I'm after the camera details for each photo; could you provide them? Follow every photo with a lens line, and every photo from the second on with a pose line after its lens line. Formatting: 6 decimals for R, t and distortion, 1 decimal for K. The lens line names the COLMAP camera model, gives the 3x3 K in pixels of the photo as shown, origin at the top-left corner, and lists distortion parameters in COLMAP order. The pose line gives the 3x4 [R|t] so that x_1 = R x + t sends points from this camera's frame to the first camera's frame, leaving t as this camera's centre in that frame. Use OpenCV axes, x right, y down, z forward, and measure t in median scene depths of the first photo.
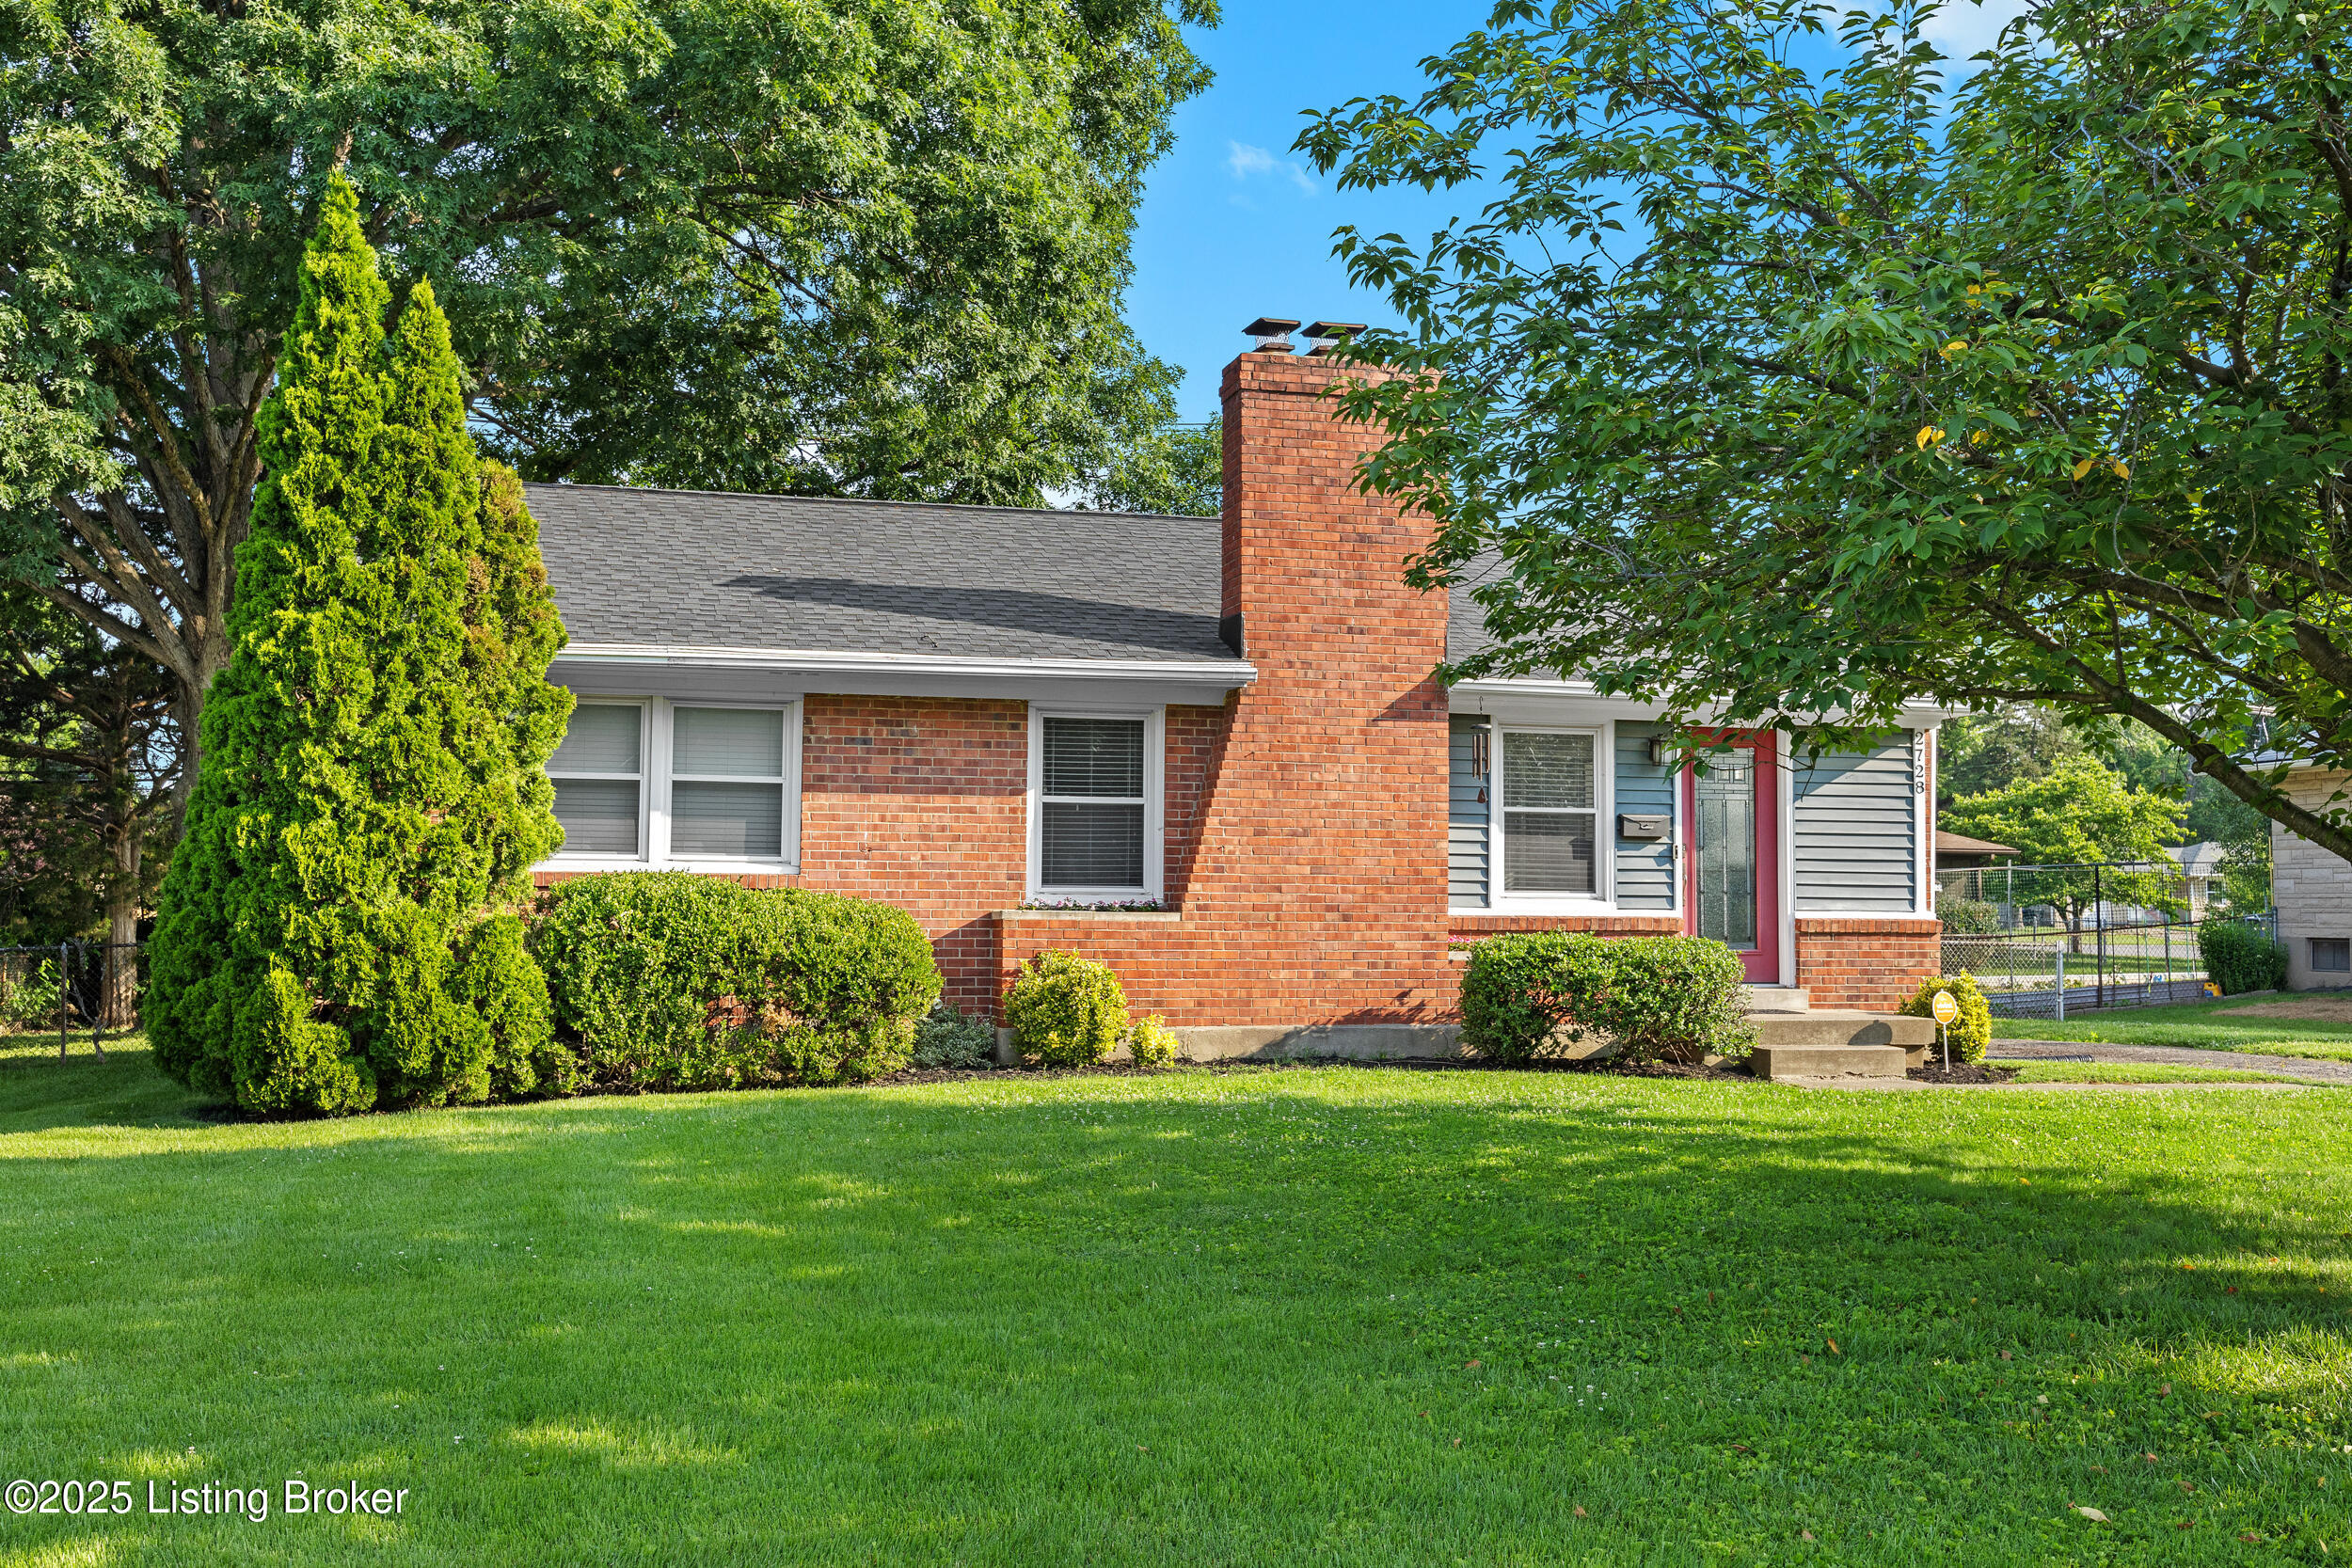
lens RADIAL K [[2326.2, 0, 1175.2], [0, 2326.2, 784.3], [0, 0, 1]] dist [0.000737, 0.000000]
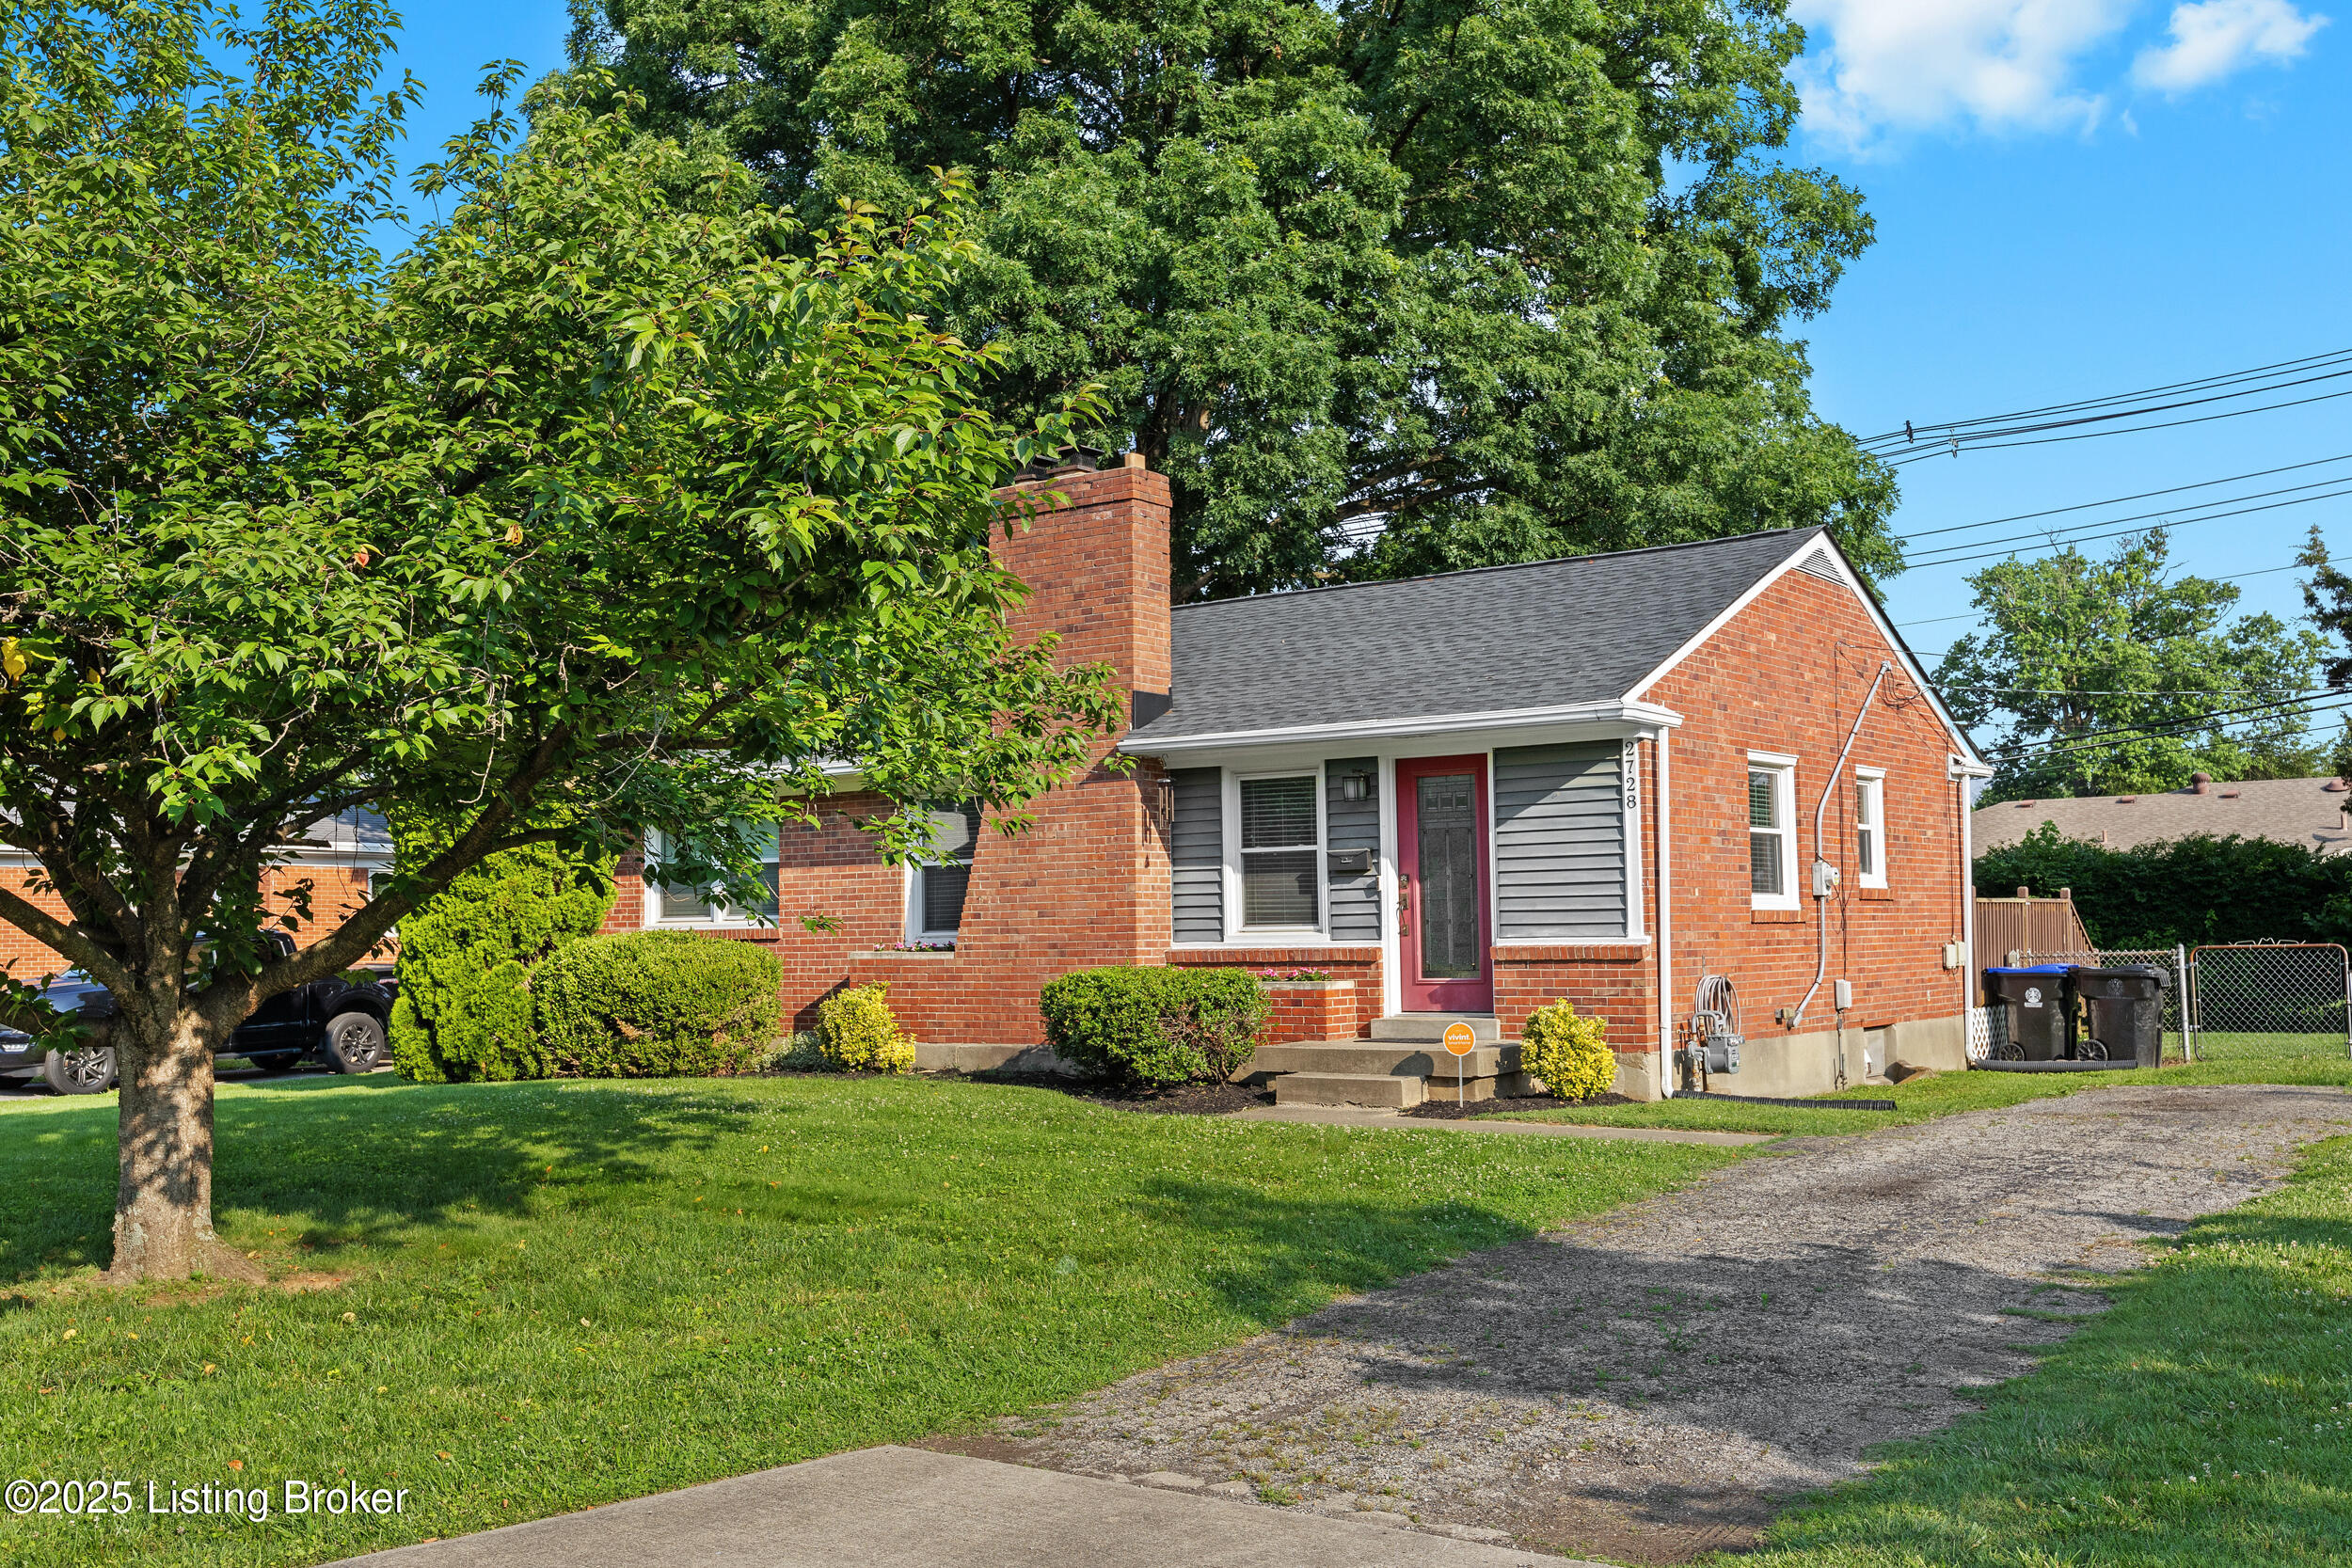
lens RADIAL K [[2326.2, 0, 1175.3], [0, 2326.2, 783.9], [0, 0, 1]] dist [0.000737, 0.000000]
pose [[0.617890, -0.070117, -0.783132, 0.970798], [0.061111, 0.997285, -0.041074, 0.022063], [0.783886, -0.022479, 0.620498, 0.297235]]
